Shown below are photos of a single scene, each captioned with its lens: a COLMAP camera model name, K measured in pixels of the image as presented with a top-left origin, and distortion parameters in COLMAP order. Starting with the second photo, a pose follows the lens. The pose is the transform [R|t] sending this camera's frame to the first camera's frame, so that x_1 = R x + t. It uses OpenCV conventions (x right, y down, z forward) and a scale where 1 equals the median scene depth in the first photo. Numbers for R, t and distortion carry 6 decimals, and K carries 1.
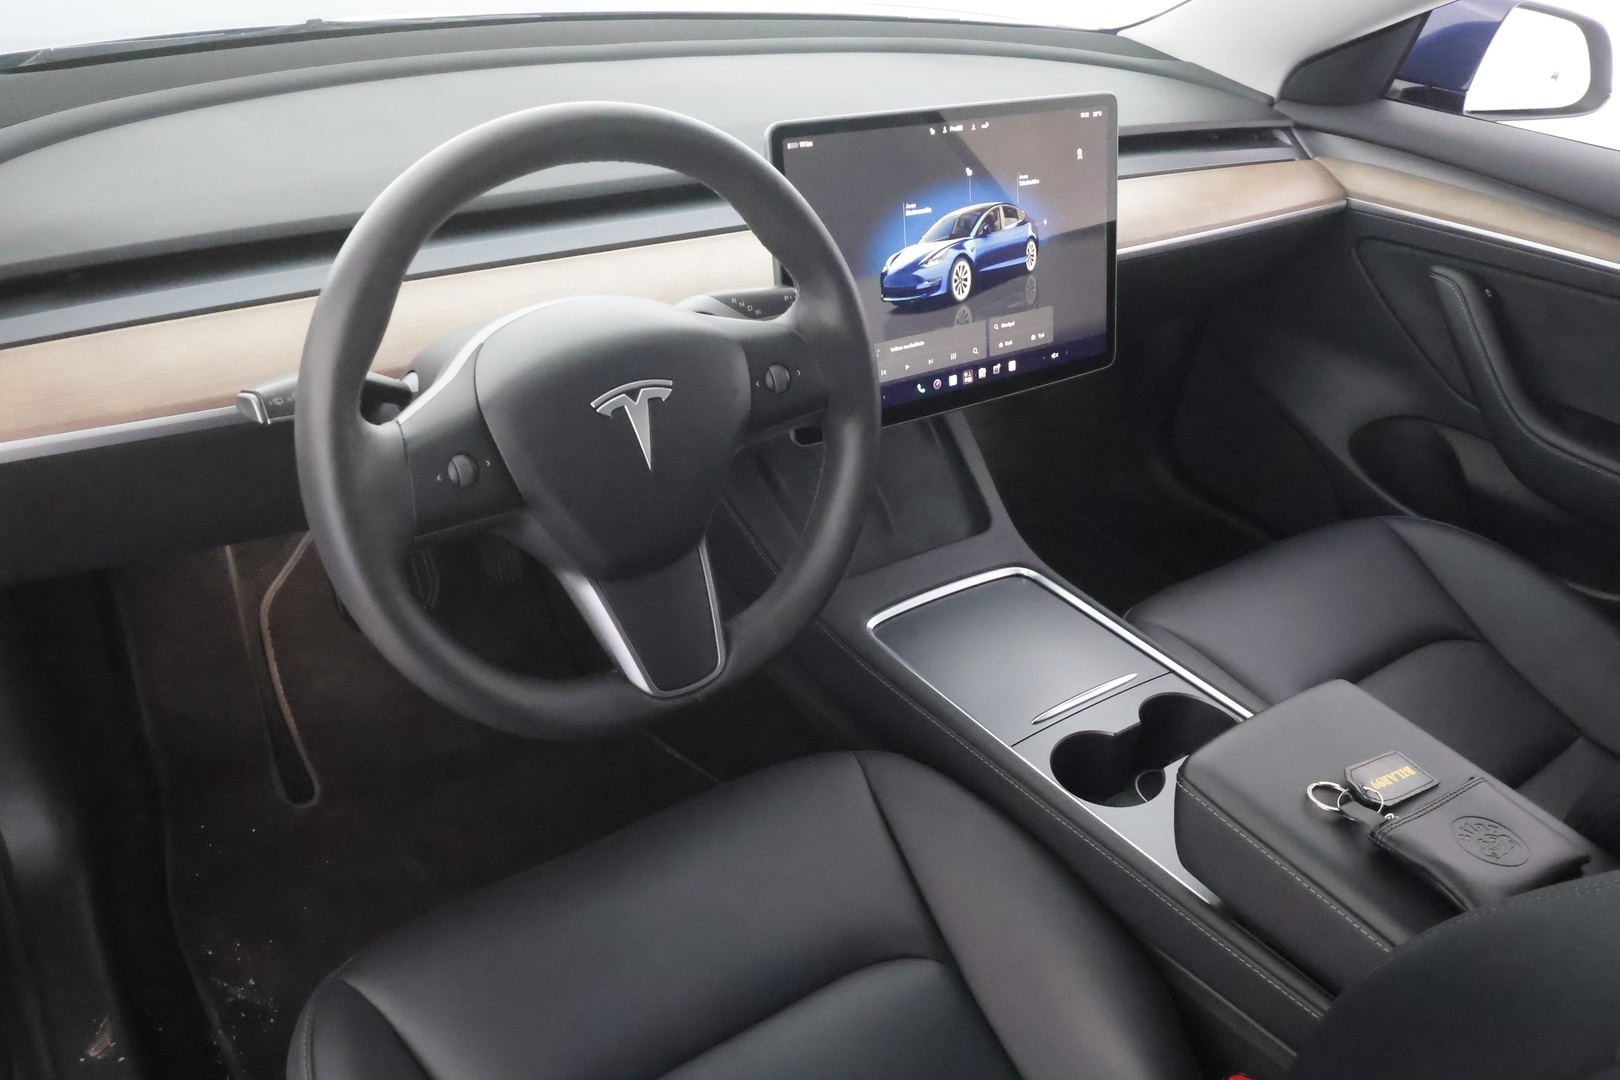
lens RADIAL K [[1304.1, 0, 747.8], [0, 1304.1, 562.2], [0, 0, 1]] dist [0.000274, 0.001699]
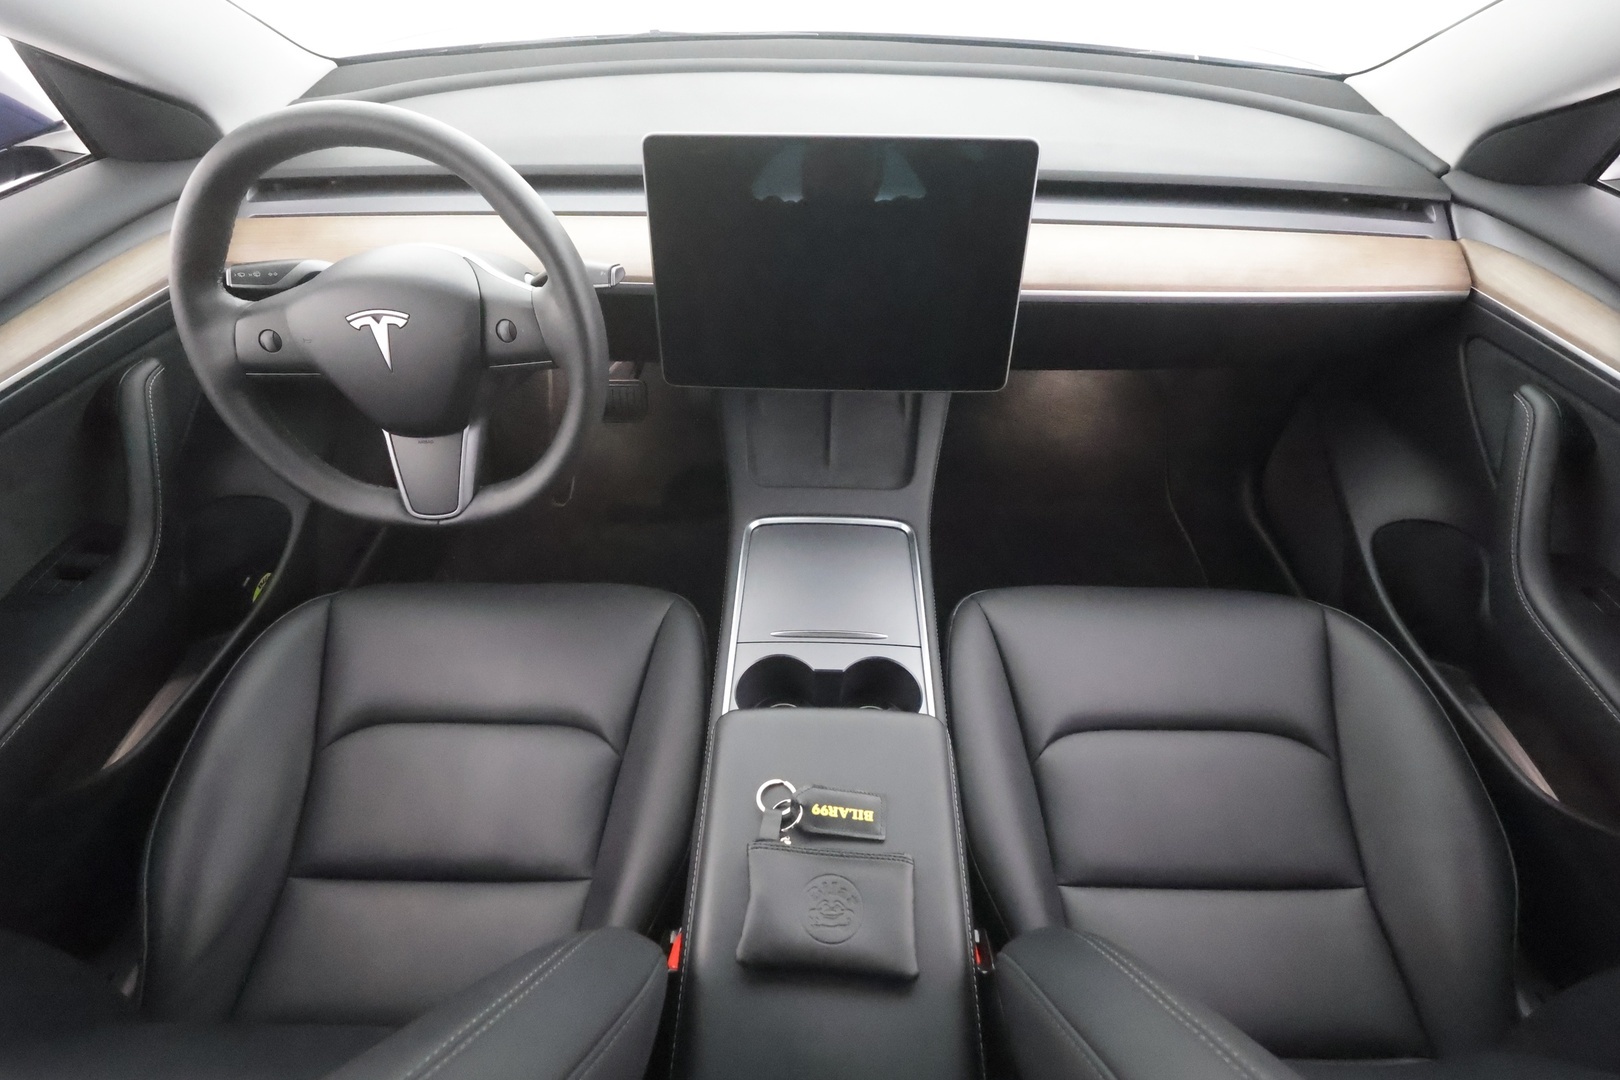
lens RADIAL K [[748.4, 0, 809.9], [0, 748.4, 538.5], [0, 0, 1]] dist [0.000892, 0.000510]
pose [[0.788237, 0.373208, -0.489283, 0.453647], [-0.267300, 0.923825, 0.274040, -0.145542], [0.554286, -0.085224, 0.827952, 0.297576]]
